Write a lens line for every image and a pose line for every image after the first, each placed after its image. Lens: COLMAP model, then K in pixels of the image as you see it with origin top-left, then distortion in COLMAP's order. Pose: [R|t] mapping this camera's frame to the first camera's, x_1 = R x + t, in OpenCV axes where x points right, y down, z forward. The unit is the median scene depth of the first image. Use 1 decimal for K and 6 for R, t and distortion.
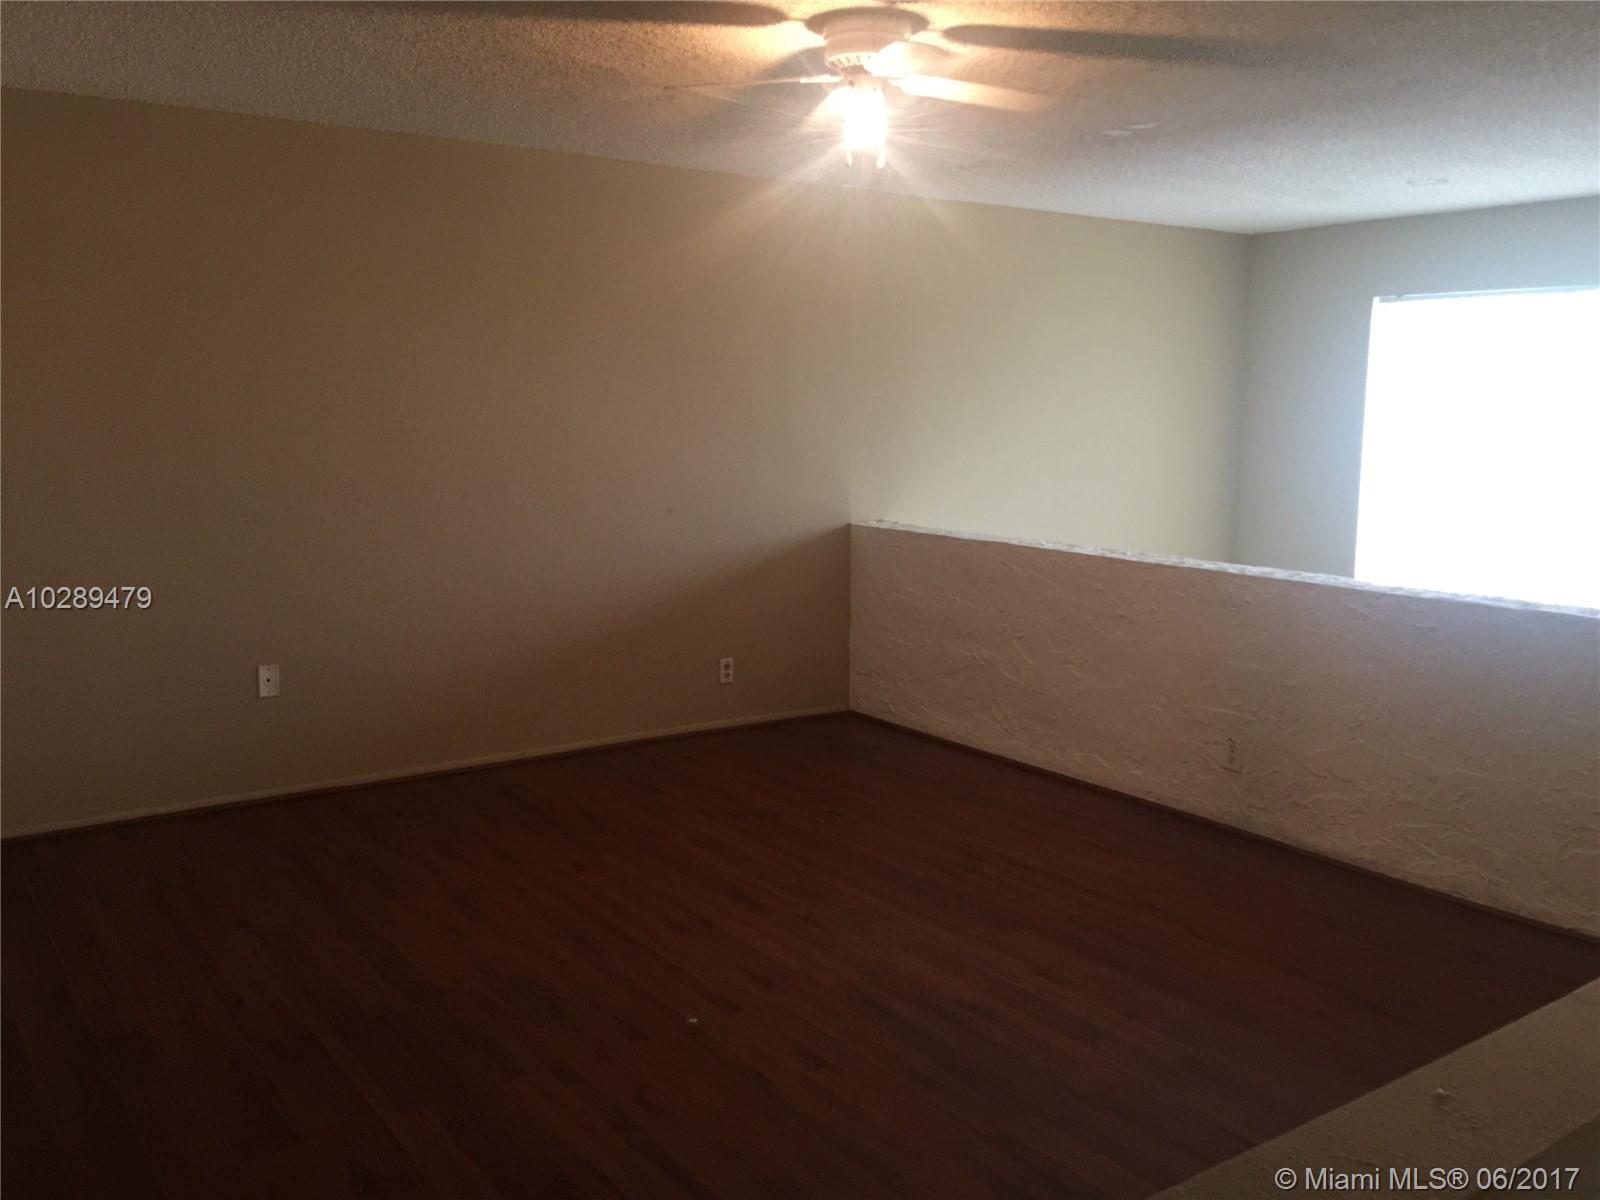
lens RADIAL K [[1366.7, 0, 800.0], [0, 1366.7, 600.0], [0, 0, 1]] dist [0.058549, -0.102016]
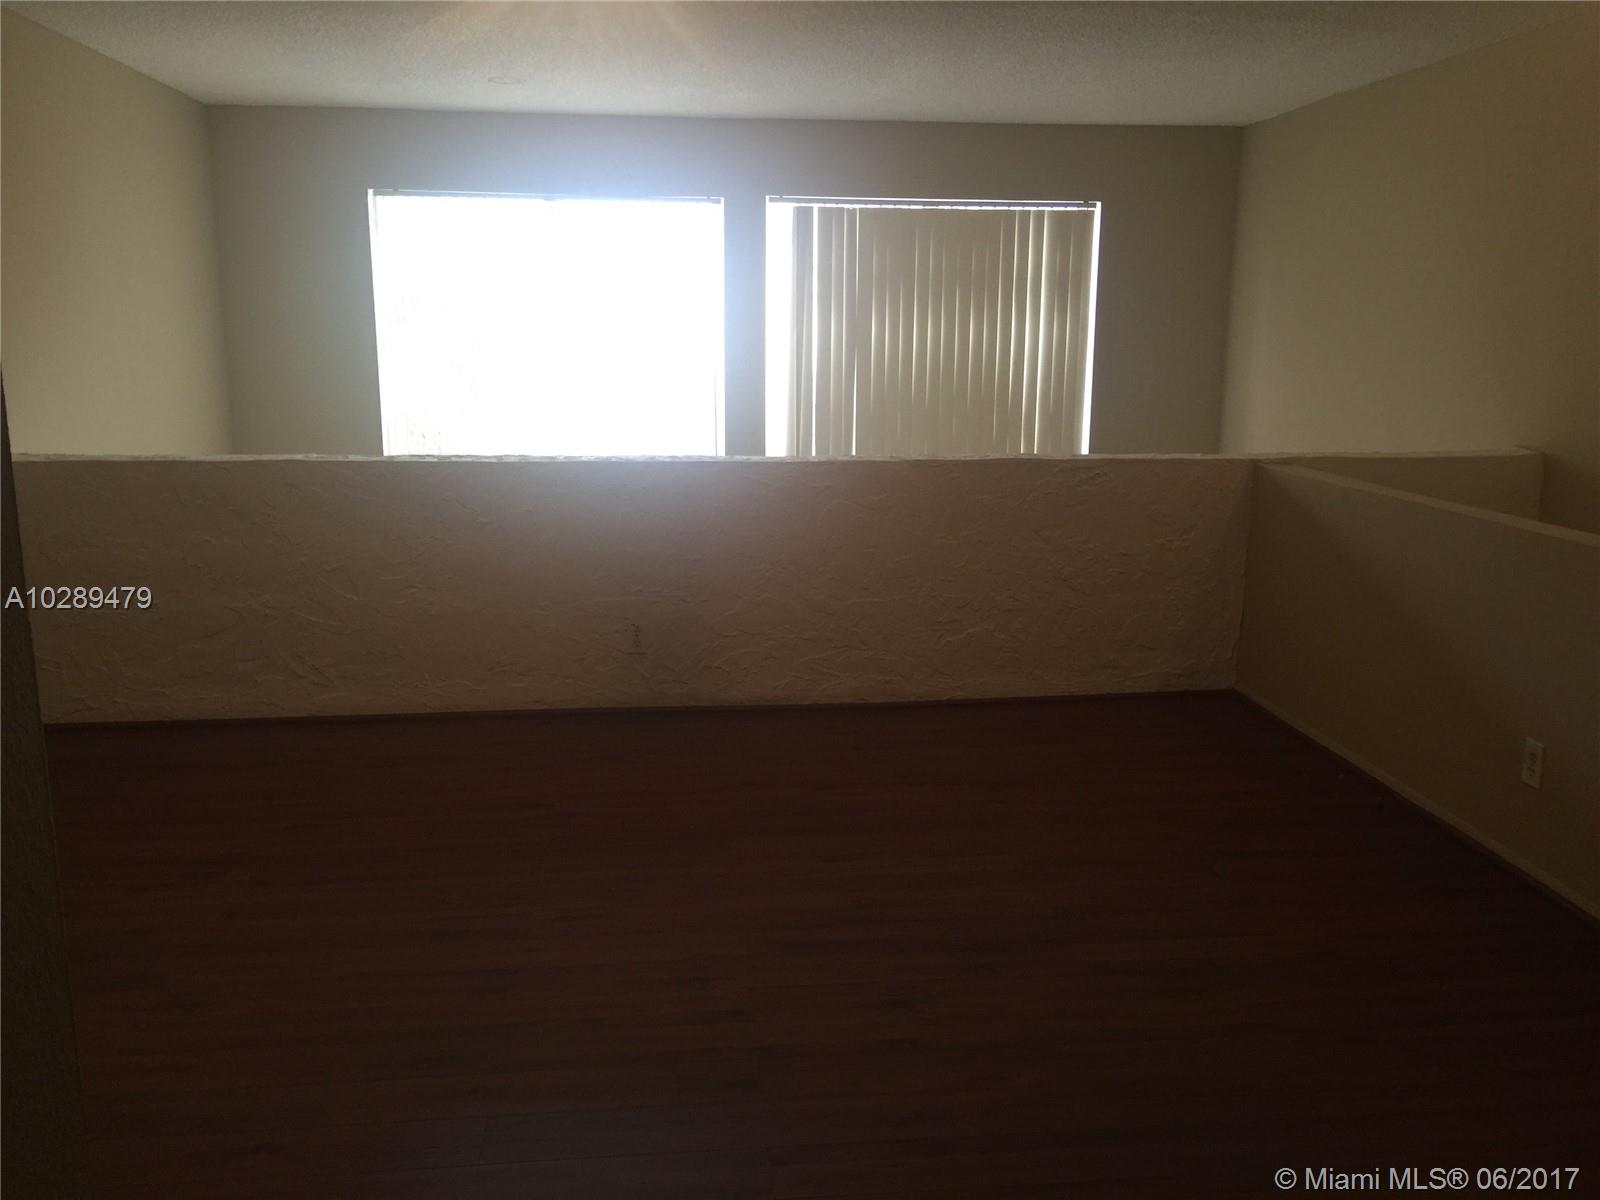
lens RADIAL K [[1366.7, 0, 800.0], [0, 1366.7, 600.0], [0, 0, 1]] dist [0.058549, -0.102016]
pose [[0.478454, -0.180787, 0.859301, -0.501642], [0.122537, 0.982748, 0.138531, -0.043464], [-0.869521, 0.039015, 0.492353, 0.380874]]
